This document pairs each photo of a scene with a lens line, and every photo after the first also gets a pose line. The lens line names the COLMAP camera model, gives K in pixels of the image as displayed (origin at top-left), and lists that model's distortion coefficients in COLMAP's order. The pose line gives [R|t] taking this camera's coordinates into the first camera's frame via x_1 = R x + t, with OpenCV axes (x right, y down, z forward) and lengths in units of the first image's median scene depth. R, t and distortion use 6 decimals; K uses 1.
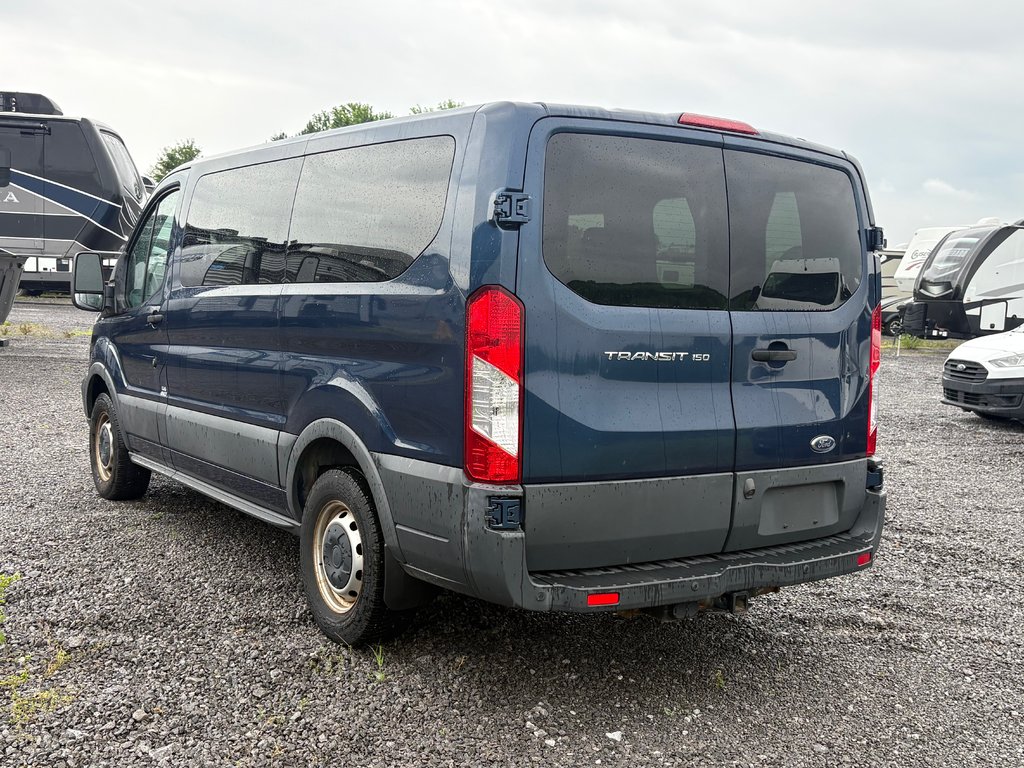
lens RADIAL K [[1181.4, 0, 512.0], [0, 1181.4, 384.0], [0, 0, 1]] dist [0.207302, -0.722131]
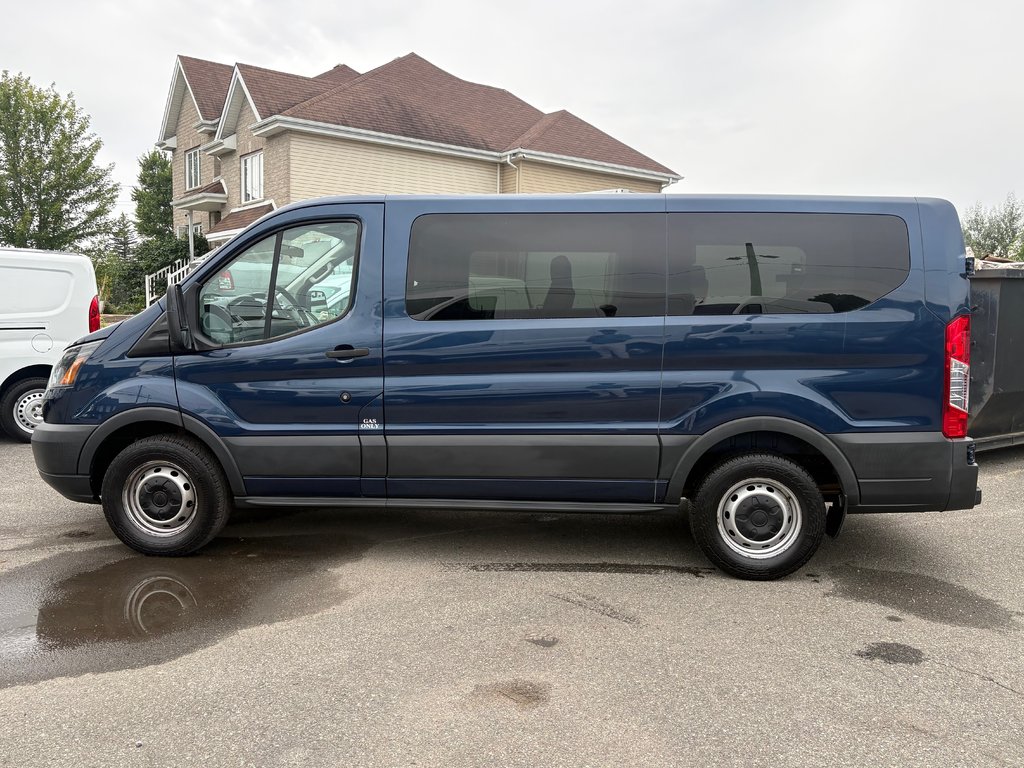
lens RADIAL K [[901.8, 0, 512.0], [0, 901.8, 384.0], [0, 0, 1]] dist [0.033067, -0.005199]
pose [[0.601810, -0.104064, 0.791831, -1.251281], [0.072238, 0.994503, 0.075797, -0.116533], [-0.795366, 0.011585, 0.606019, 0.674556]]
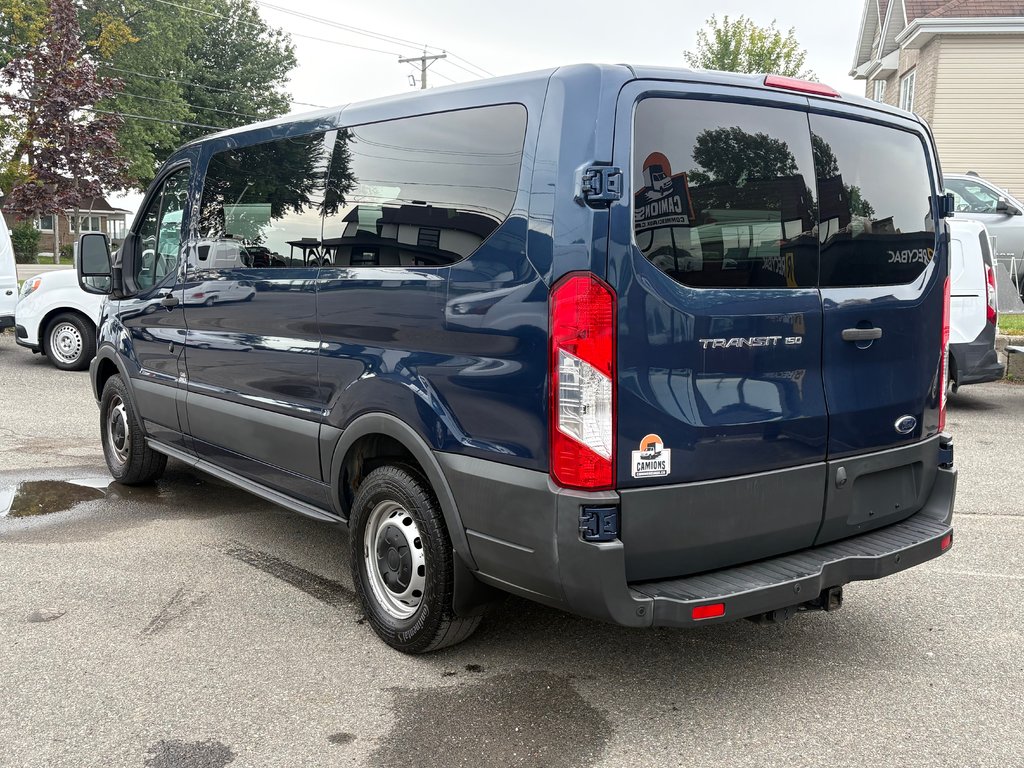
lens RADIAL K [[1079.7, 0, 512.0], [0, 1079.7, 384.0], [0, 0, 1]] dist [0.098459, -0.176663]
pose [[0.998566, -0.030000, 0.044334, -0.097640], [0.027891, 0.998484, 0.047445, -0.034813], [-0.045690, -0.046140, 0.997890, 0.164274]]
